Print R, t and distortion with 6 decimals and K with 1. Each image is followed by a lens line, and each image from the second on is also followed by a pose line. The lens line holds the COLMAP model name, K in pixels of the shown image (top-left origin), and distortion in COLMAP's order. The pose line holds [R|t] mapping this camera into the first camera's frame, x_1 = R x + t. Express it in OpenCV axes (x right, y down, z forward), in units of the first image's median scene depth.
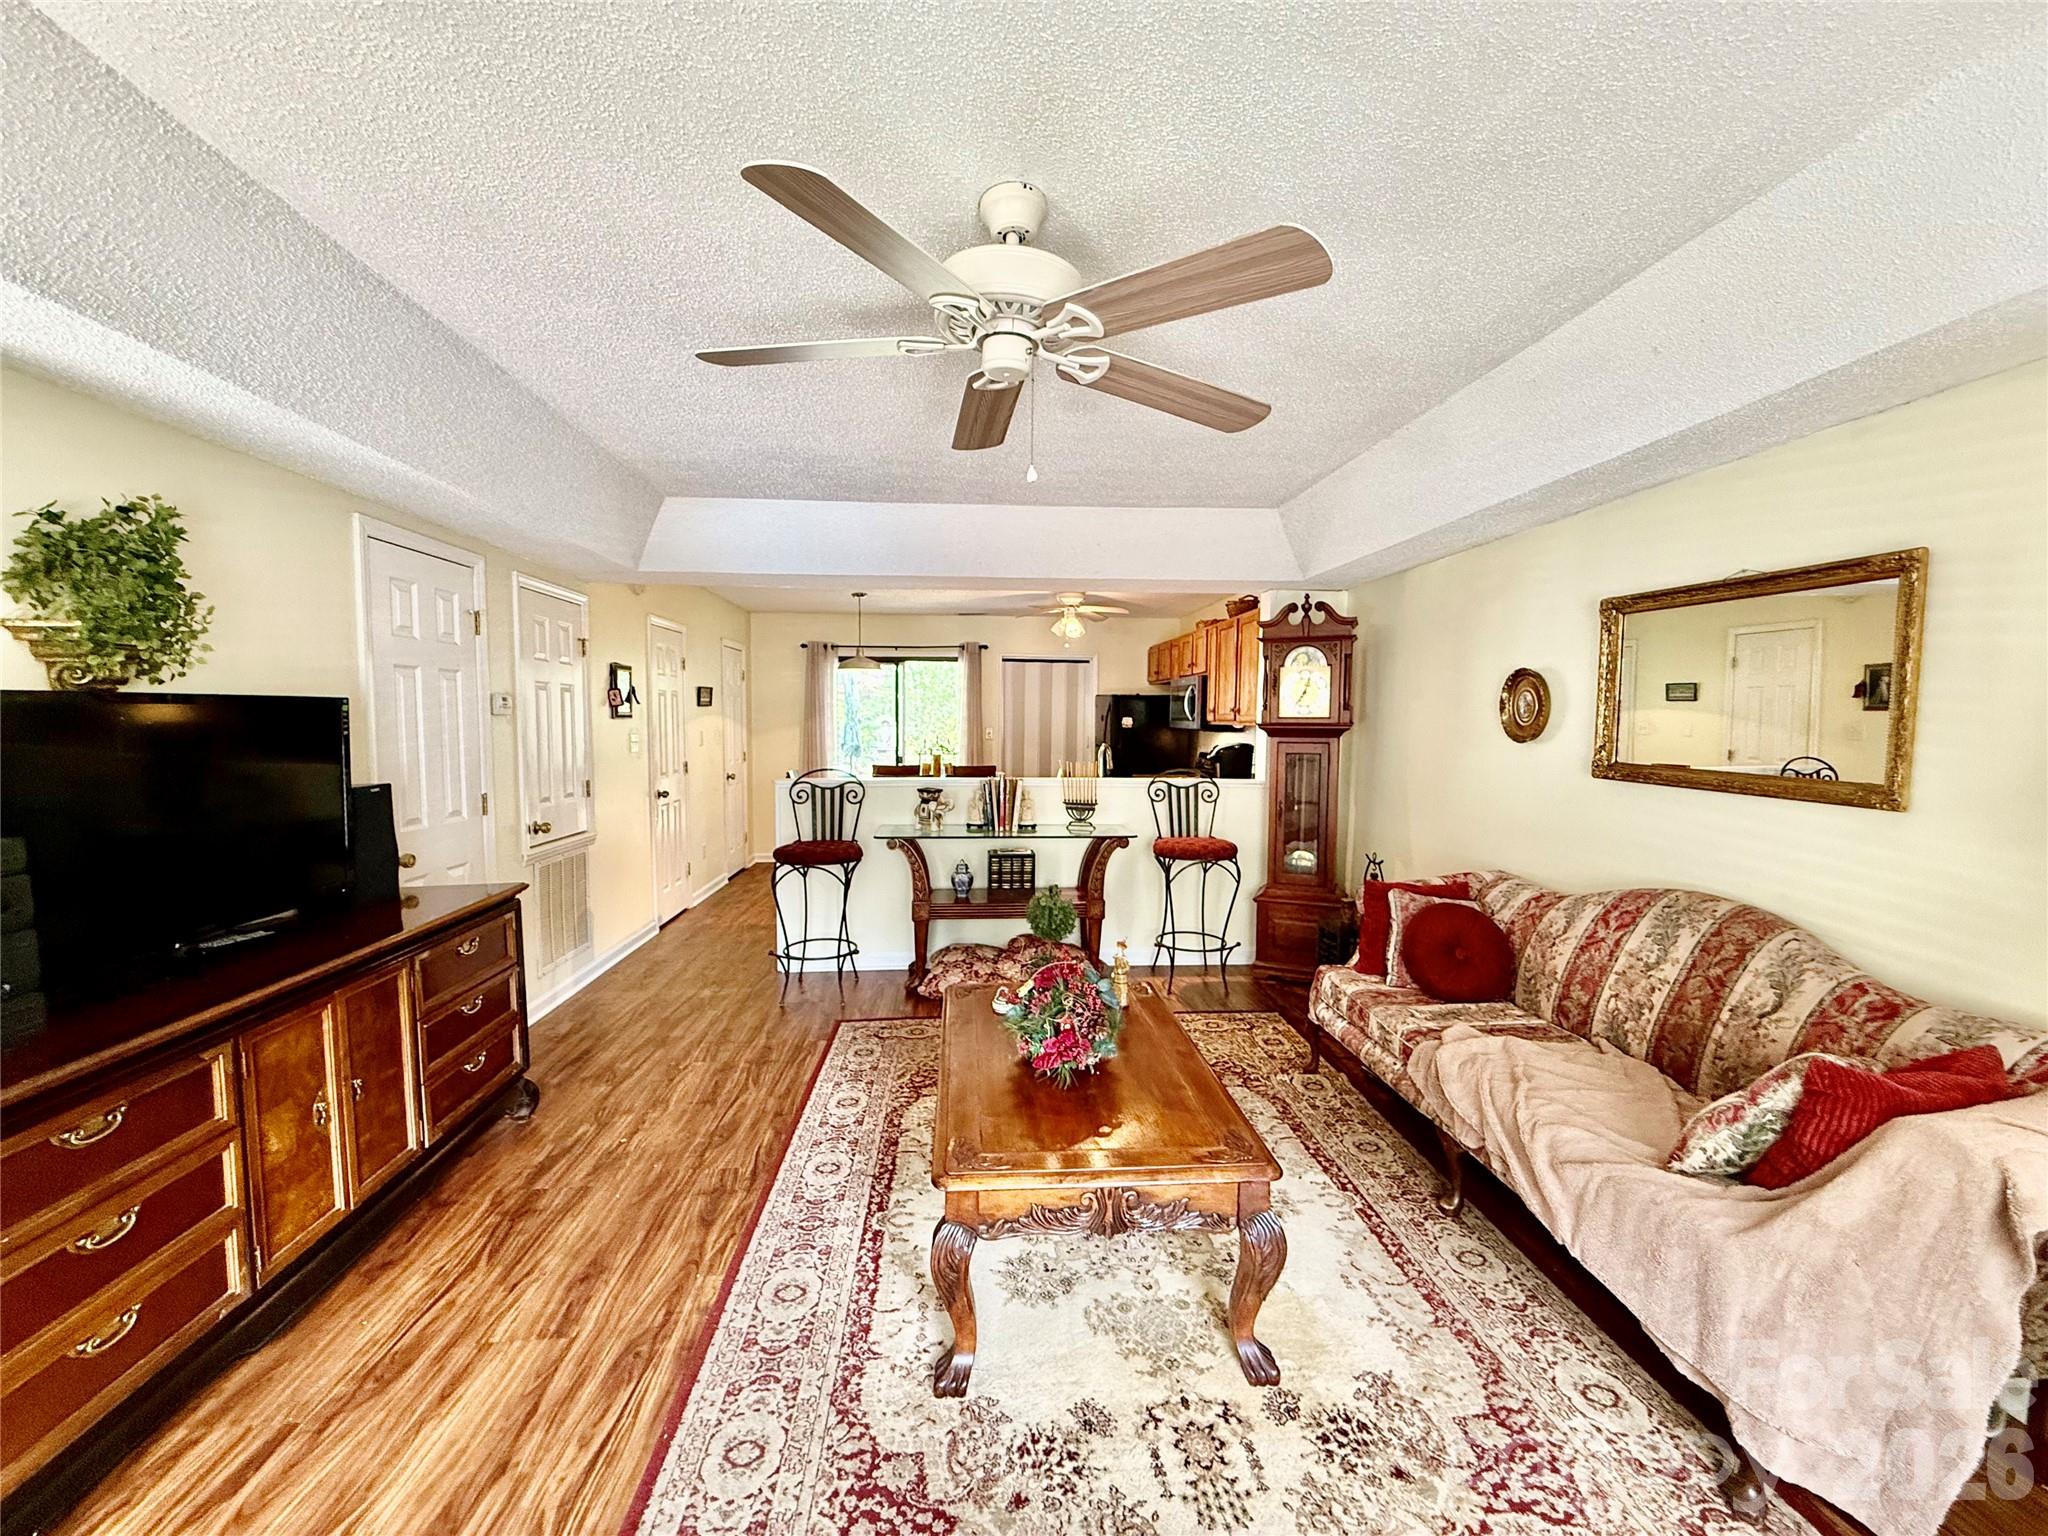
lens RADIAL K [[815.7, 0, 1020.3], [0, 815.7, 776.8], [0, 0, 1]] dist [0.001706, -0.000687]
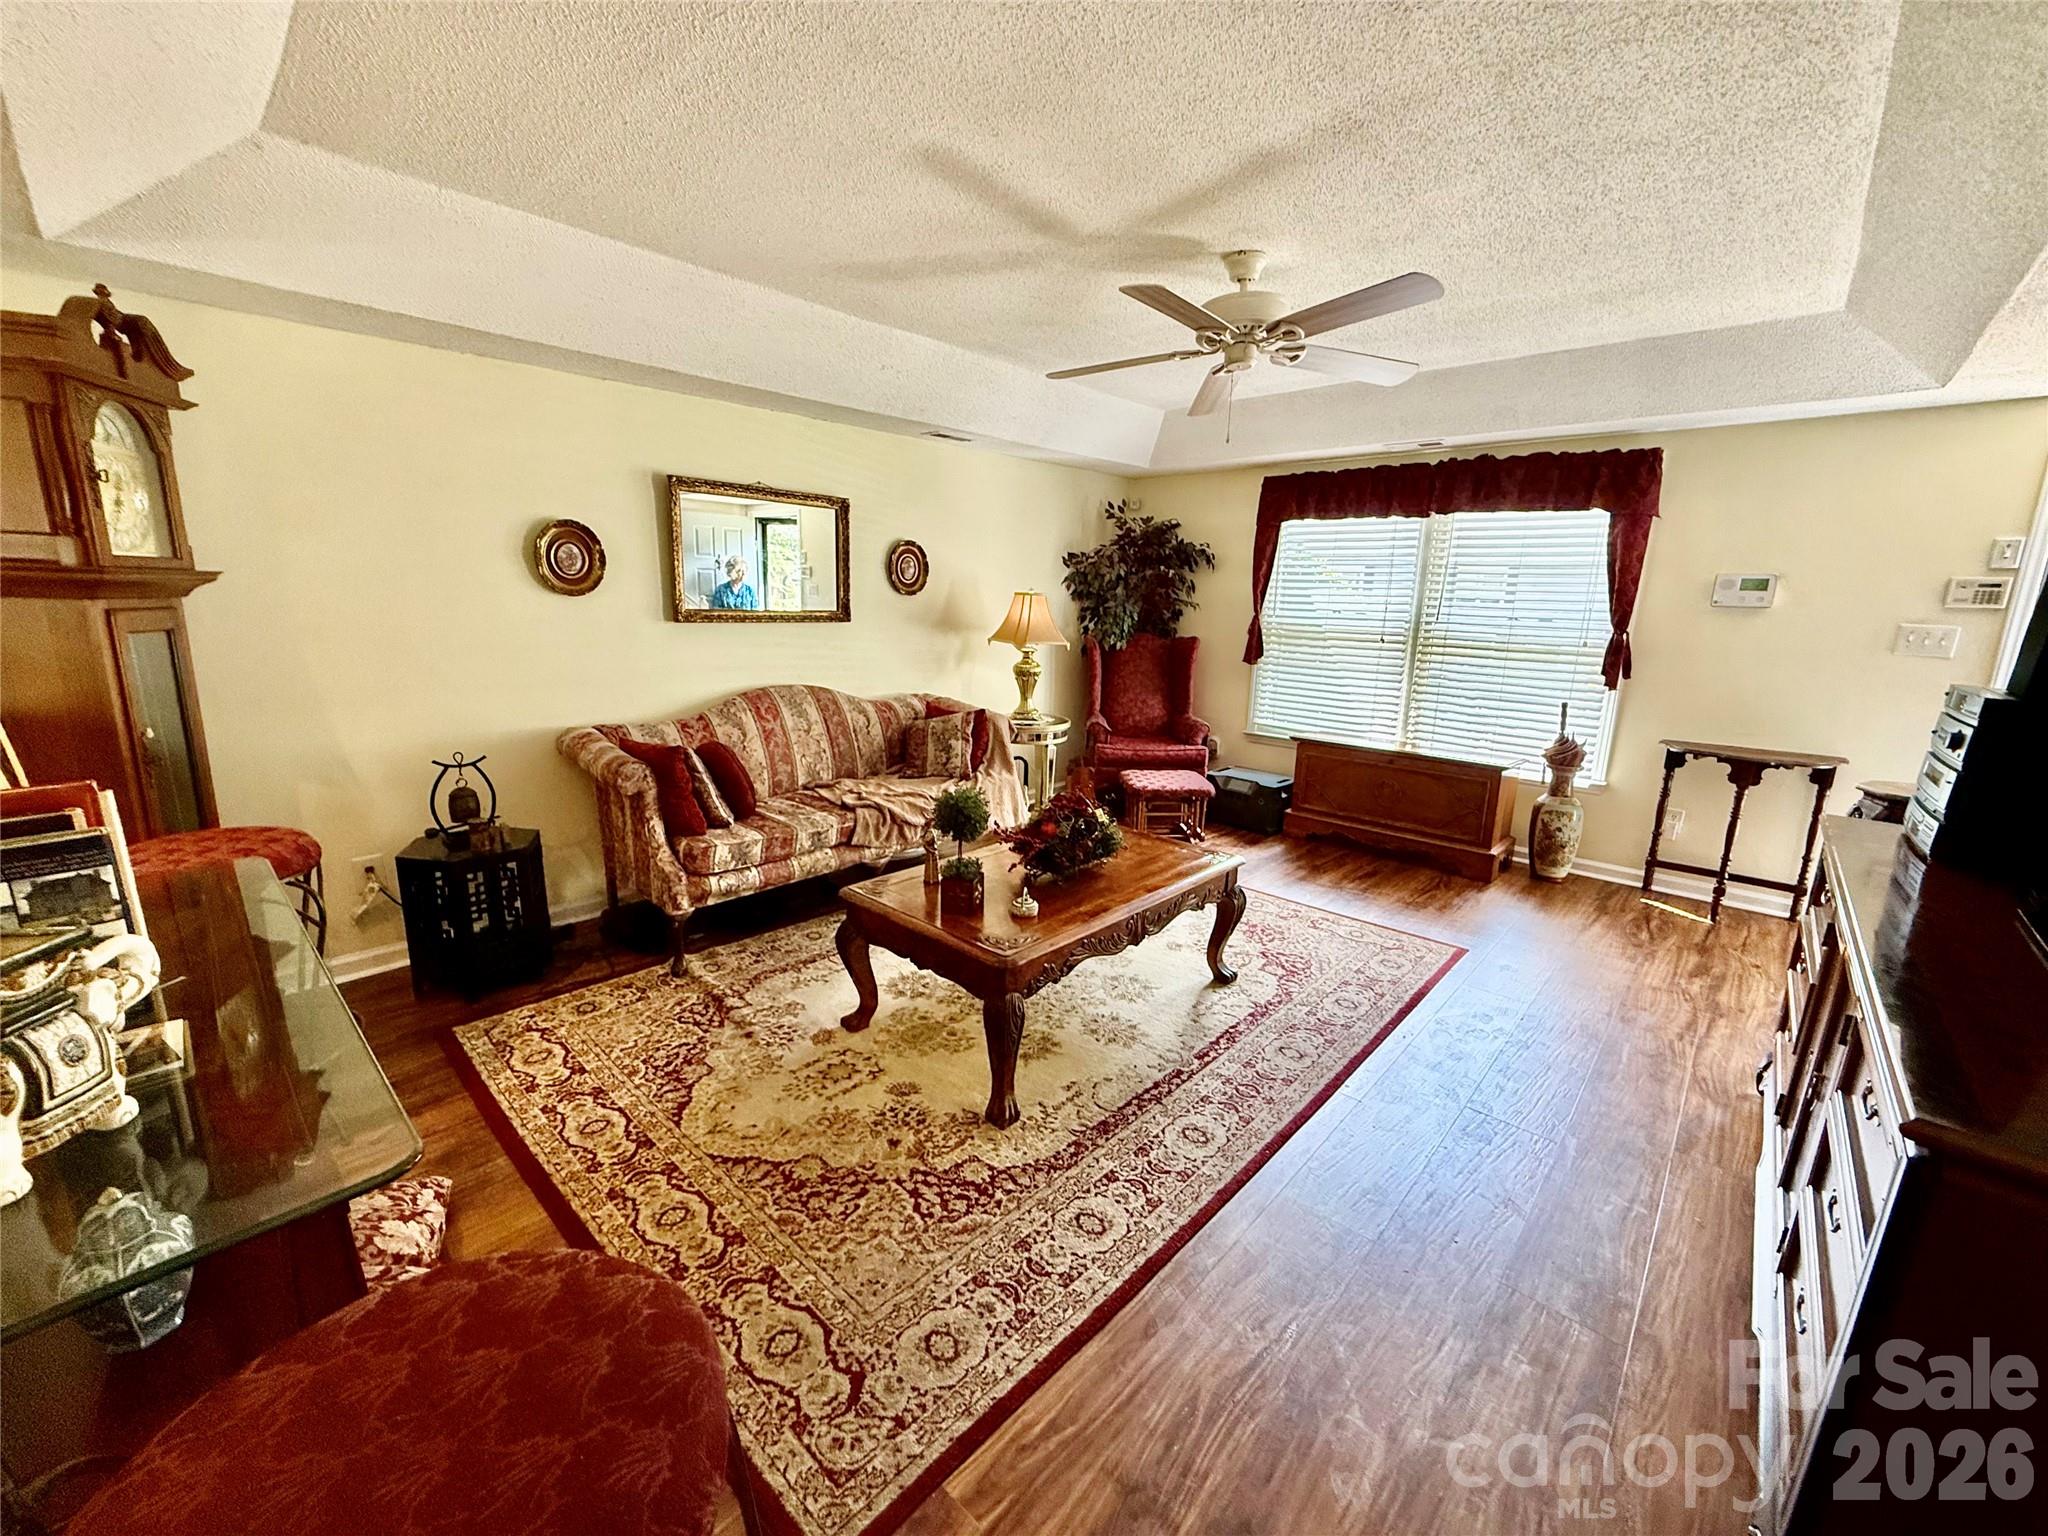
lens RADIAL K [[815.7, 0, 1019.5], [0, 815.7, 769.8], [0, 0, 1]] dist [0.001706, -0.000687]
pose [[-0.677061, -0.176093, 0.714548, -0.614954], [0.029854, 0.963579, 0.265752, -0.102876], [-0.735321, 0.201262, -0.647145, 1.522686]]
